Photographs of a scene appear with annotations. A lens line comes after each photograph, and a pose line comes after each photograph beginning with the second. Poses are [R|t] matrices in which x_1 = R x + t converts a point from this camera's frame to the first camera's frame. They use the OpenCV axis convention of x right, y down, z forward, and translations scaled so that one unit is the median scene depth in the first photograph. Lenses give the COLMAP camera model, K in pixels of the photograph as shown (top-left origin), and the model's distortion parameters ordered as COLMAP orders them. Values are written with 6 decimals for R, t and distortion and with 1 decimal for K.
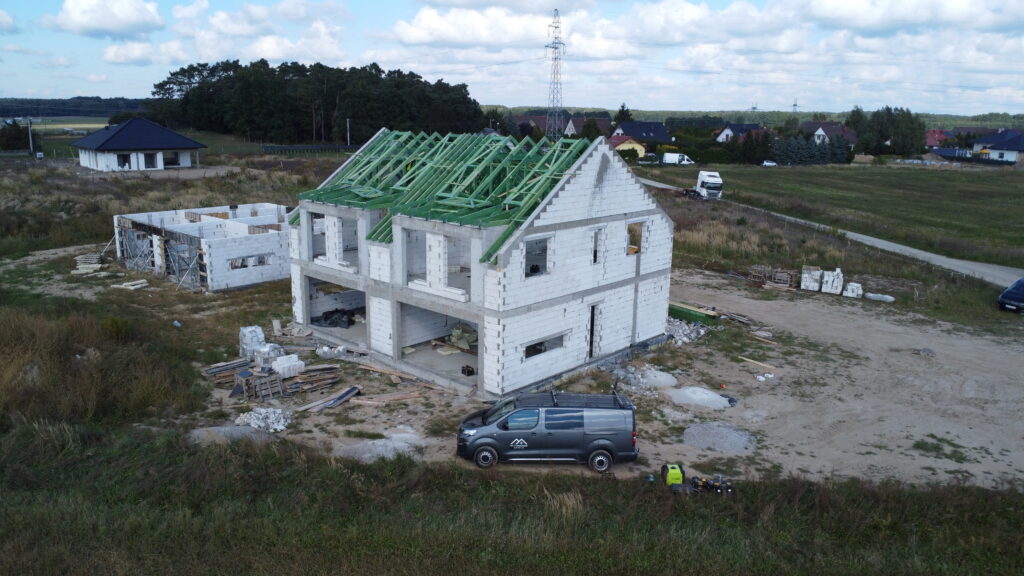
lens RADIAL K [[743.3, 0, 509.5], [0, 743.3, 287.3], [0, 0, 1]] dist [-0.025652, -0.013881]
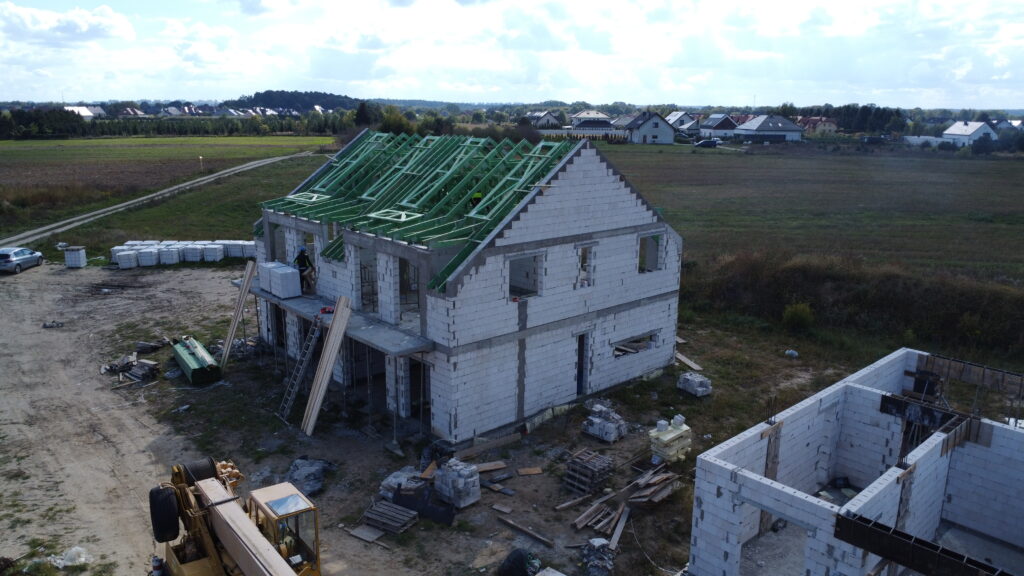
lens RADIAL K [[743.3, 0, 511.9], [0, 743.3, 283.5], [0, 0, 1]] dist [-0.025652, -0.013881]
pose [[-0.995747, -0.043729, 0.081086, -0.198533], [-0.002944, 0.894821, 0.446415, -0.479706], [-0.092078, 0.444278, -0.891145, 2.009839]]
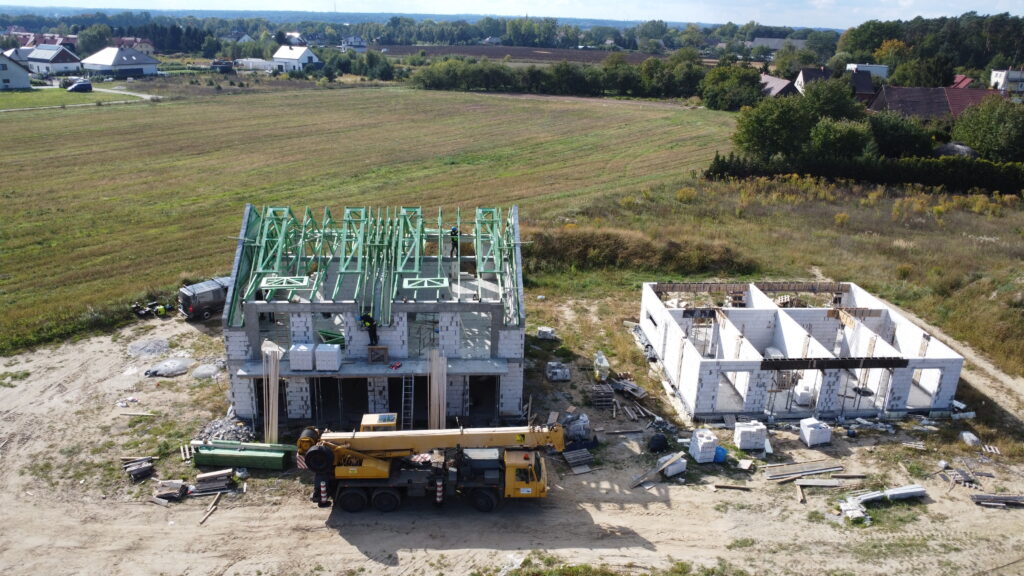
lens RADIAL K [[743.3, 0, 510.7], [0, 743.3, 283.8], [0, 0, 1]] dist [-0.025652, -0.013881]
pose [[-0.680680, 0.214234, -0.700556, 0.704173], [-0.202394, 0.864070, 0.460889, -0.724652], [0.704068, 0.455506, -0.544795, 1.961387]]
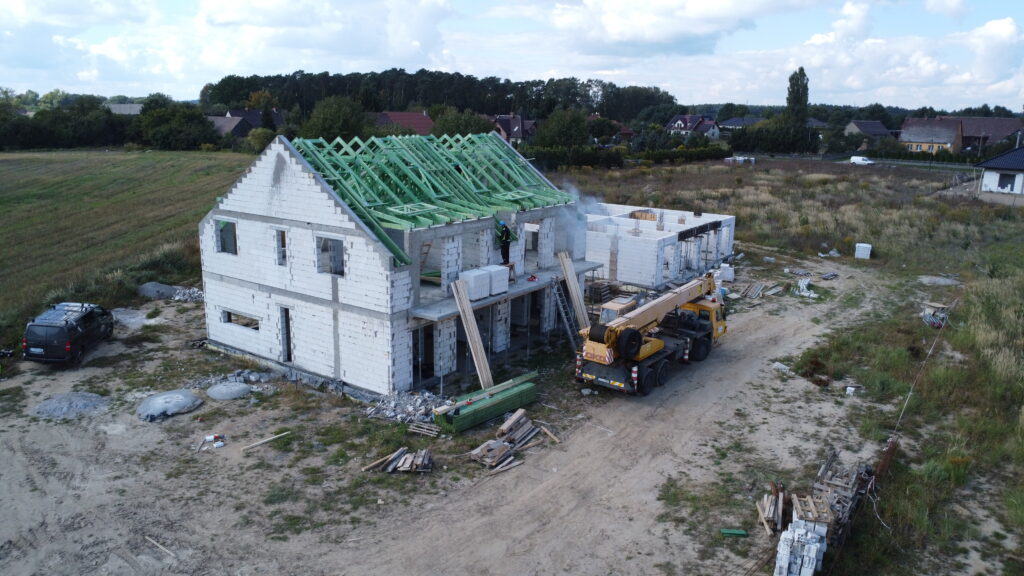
lens RADIAL K [[743.3, 0, 510.3], [0, 743.3, 279.6], [0, 0, 1]] dist [-0.025652, -0.013881]
pose [[0.129394, 0.207364, -0.969669, 1.072439], [-0.240733, 0.955203, 0.172147, -0.246590], [0.961928, 0.211156, 0.173517, 1.087469]]
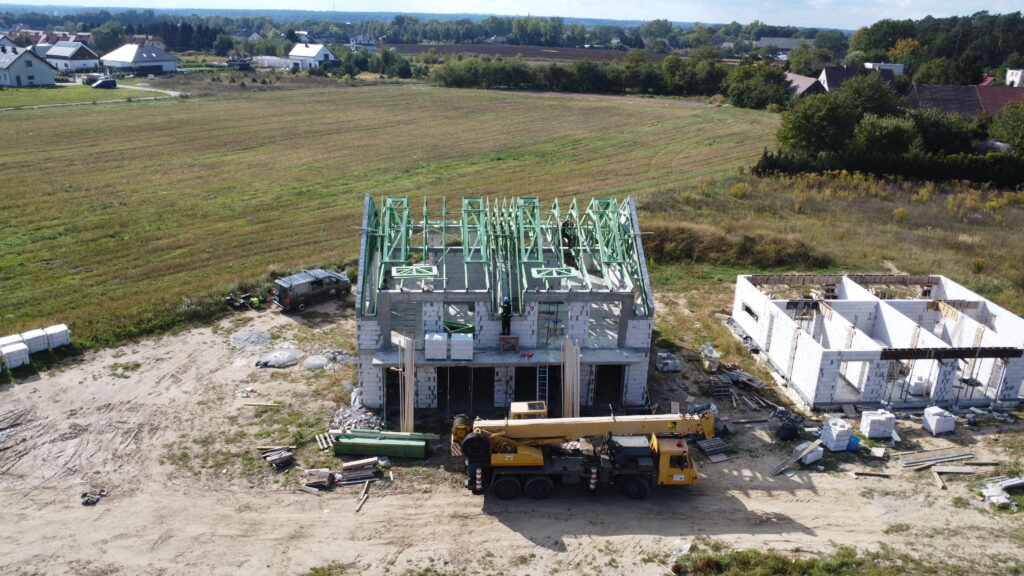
lens RADIAL K [[743.3, 0, 510.5], [0, 743.3, 284.1], [0, 0, 1]] dist [-0.025652, -0.013881]
pose [[-0.679091, 0.214539, -0.702004, 0.843961], [-0.204228, 0.863359, 0.461413, -0.672502], [0.705072, 0.456710, -0.542484, 1.829580]]
